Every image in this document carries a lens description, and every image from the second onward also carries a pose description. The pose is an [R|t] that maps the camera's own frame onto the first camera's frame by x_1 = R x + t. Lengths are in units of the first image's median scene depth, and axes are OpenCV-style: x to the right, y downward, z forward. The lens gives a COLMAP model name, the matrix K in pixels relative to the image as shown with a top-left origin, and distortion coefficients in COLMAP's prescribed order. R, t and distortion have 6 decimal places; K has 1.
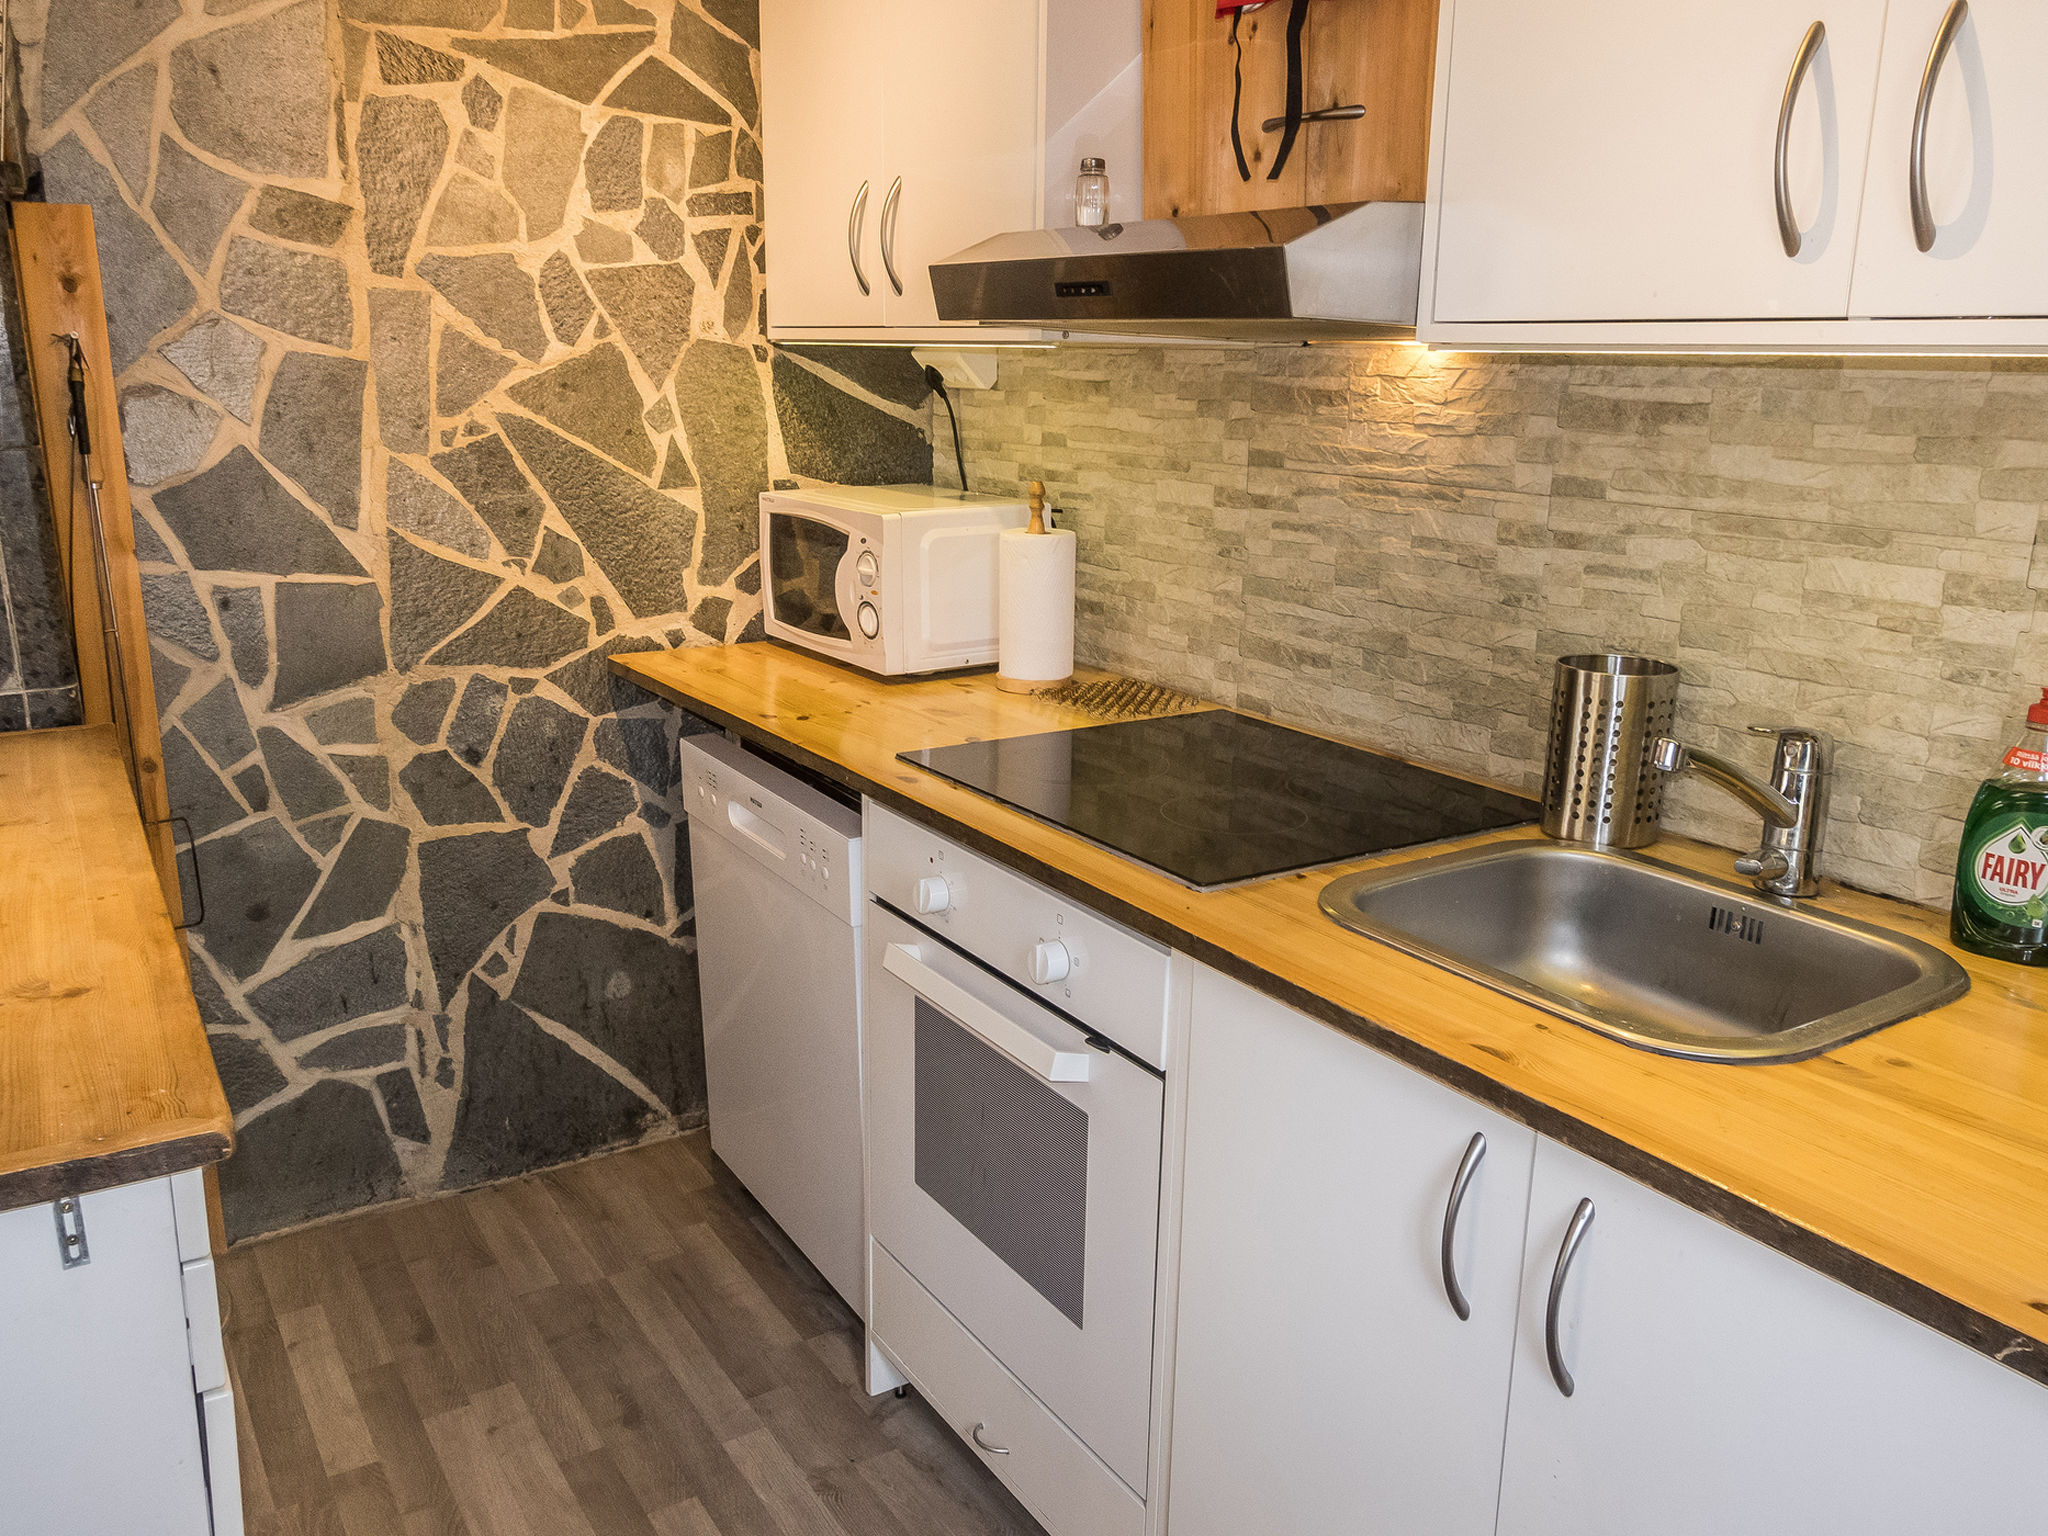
lens RADIAL K [[1595.0, 0, 1024.0], [0, 1595.0, 768.0], [0, 0, 1]] dist [-0.002607, -0.002924]
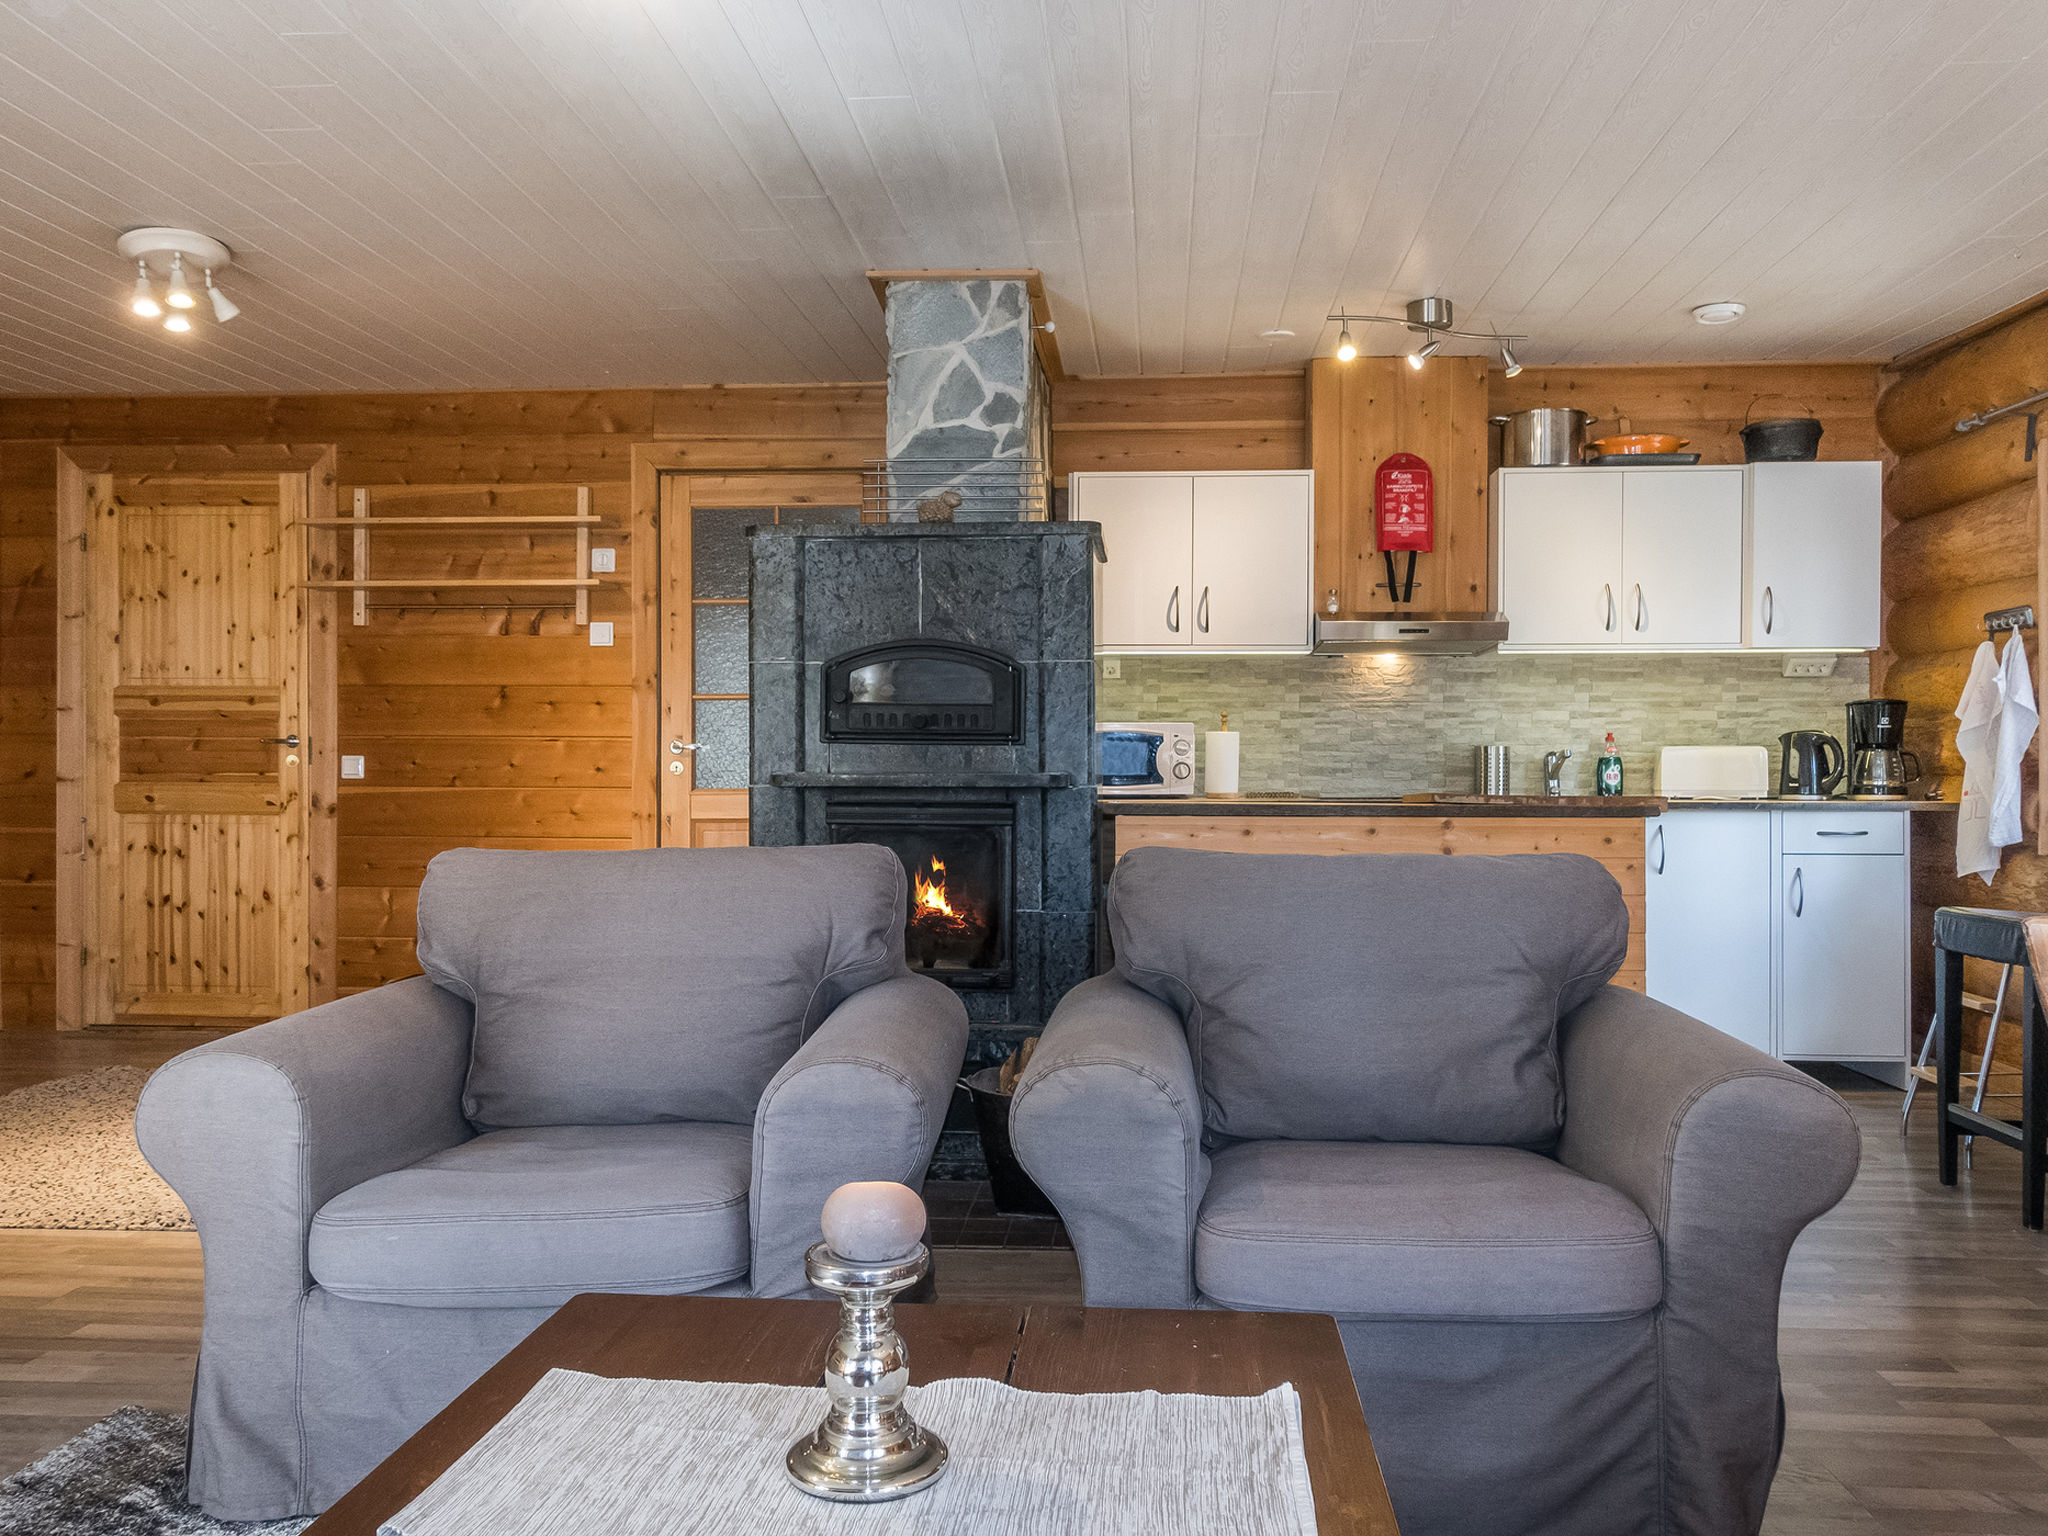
lens RADIAL K [[1596.9, 0, 1049.1], [0, 1596.9, 792.4], [0, 0, 1]] dist [0.008425, -0.002866]
pose [[0.601623, -0.020981, 0.798504, -2.125186], [0.206921, 0.969625, -0.130425, 0.203415], [-0.771514, 0.243694, 0.587690, -0.182213]]
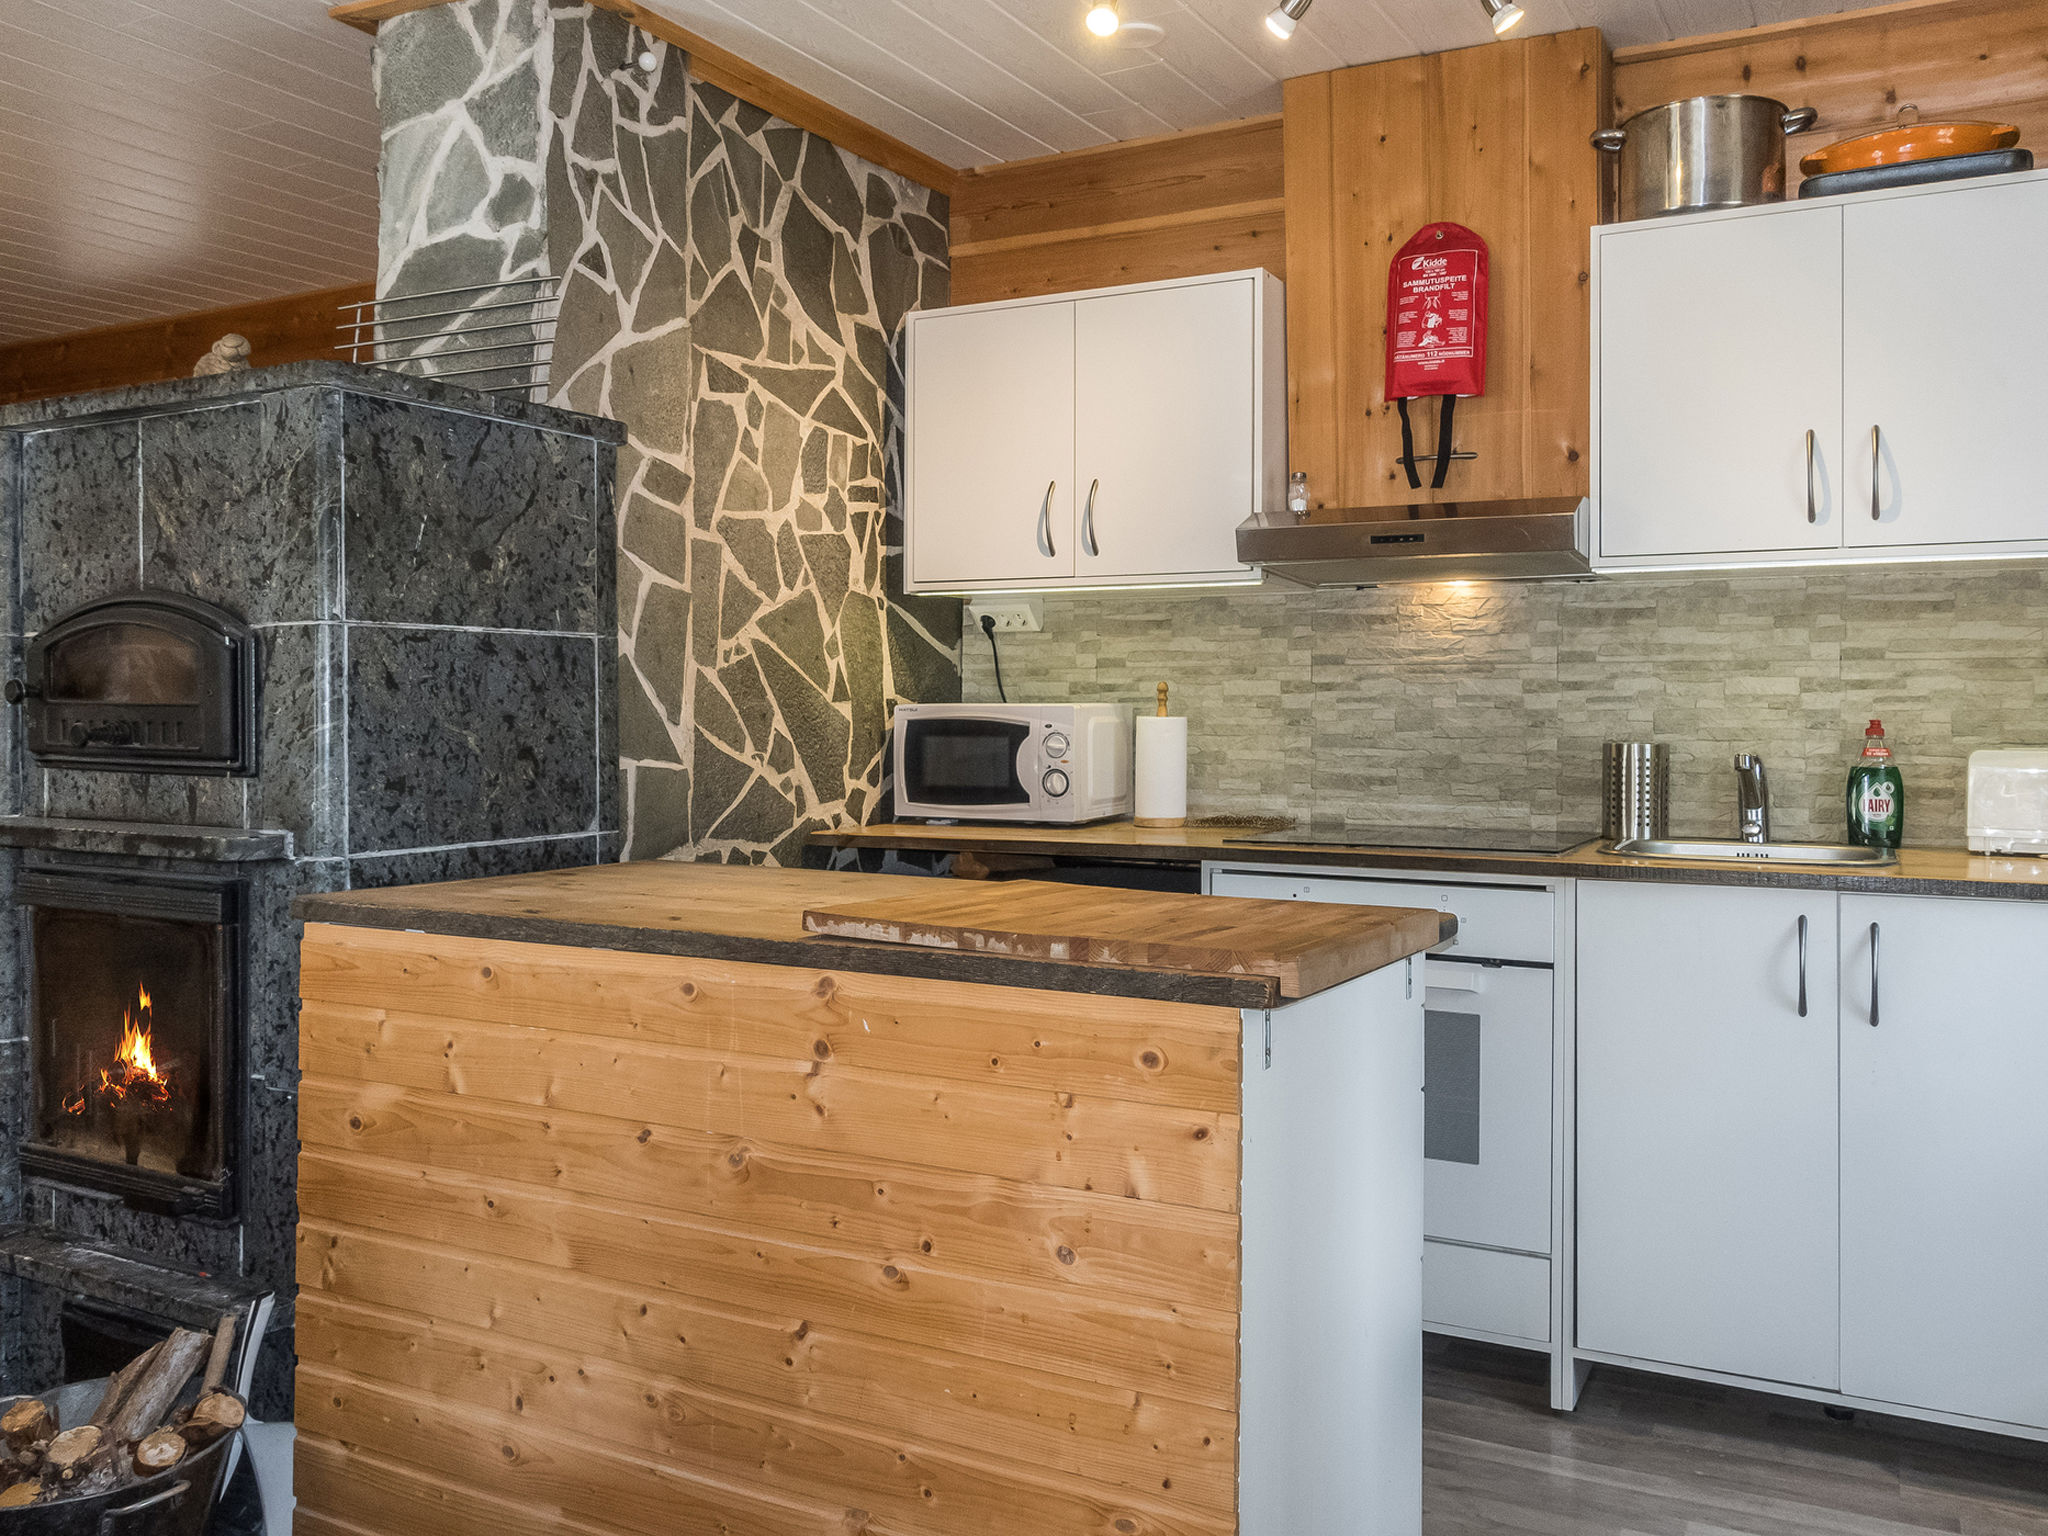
lens RADIAL K [[1642.2, 0, 1031.2], [0, 1642.2, 716.3], [0, 0, 1]] dist [-0.003888, -0.003199]
pose [[0.871808, -0.012380, 0.489692, -0.855597], [0.132033, 0.968621, -0.210573, 0.155439], [-0.471719, 0.248235, 0.846085, -0.212210]]
